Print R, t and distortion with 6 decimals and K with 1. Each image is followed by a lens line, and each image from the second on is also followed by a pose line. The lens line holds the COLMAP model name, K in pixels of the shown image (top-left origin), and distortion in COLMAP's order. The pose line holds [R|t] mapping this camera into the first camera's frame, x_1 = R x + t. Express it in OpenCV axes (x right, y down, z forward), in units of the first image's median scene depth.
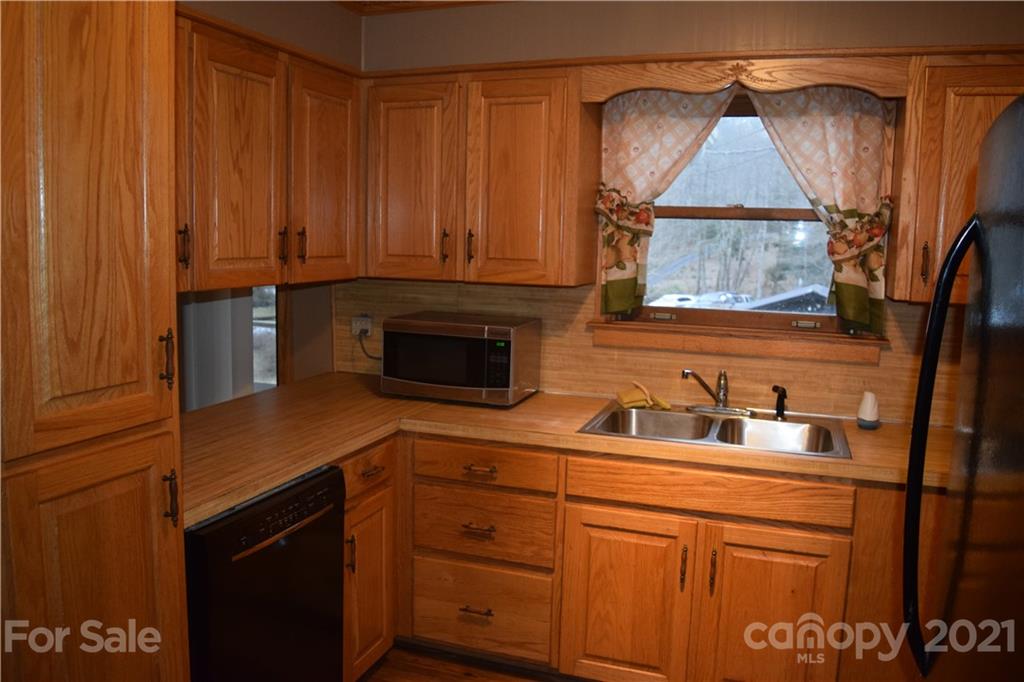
lens RADIAL K [[829.8, 0, 512.0], [0, 829.8, 341.0], [0, 0, 1]] dist [-0.067174, 0.000782]
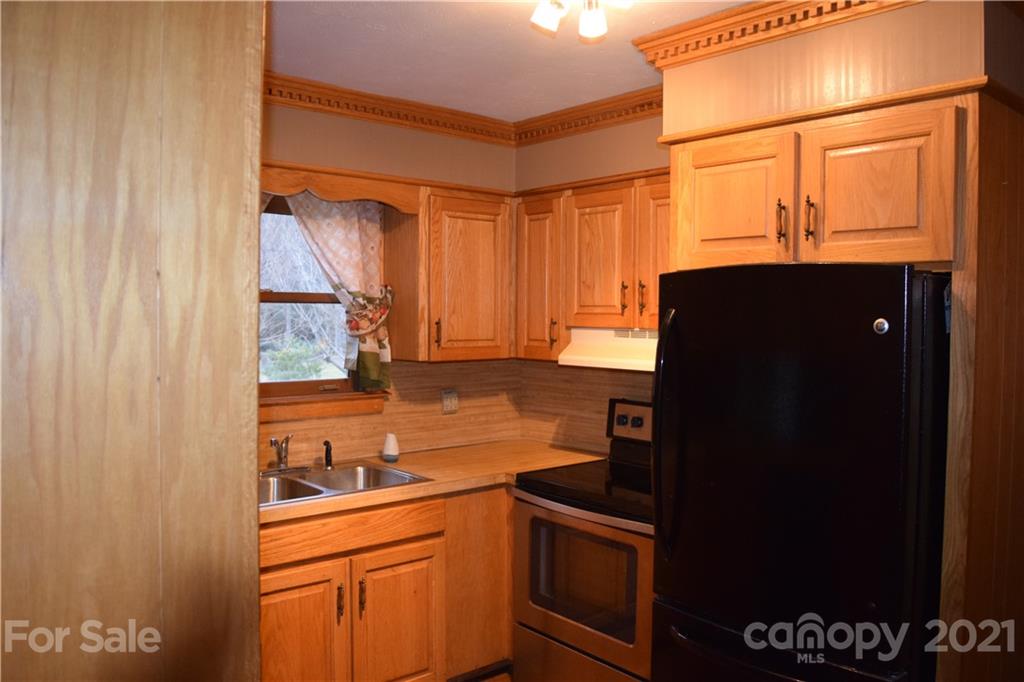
lens RADIAL K [[788.0, 0, 511.9], [0, 788.0, 360.6], [0, 0, 1]] dist [-0.062586, 0.002662]
pose [[0.501328, -0.062708, 0.862982, -0.576991], [0.115347, 0.993312, 0.005170, -0.039550], [-0.857534, 0.096951, 0.505208, 0.201615]]
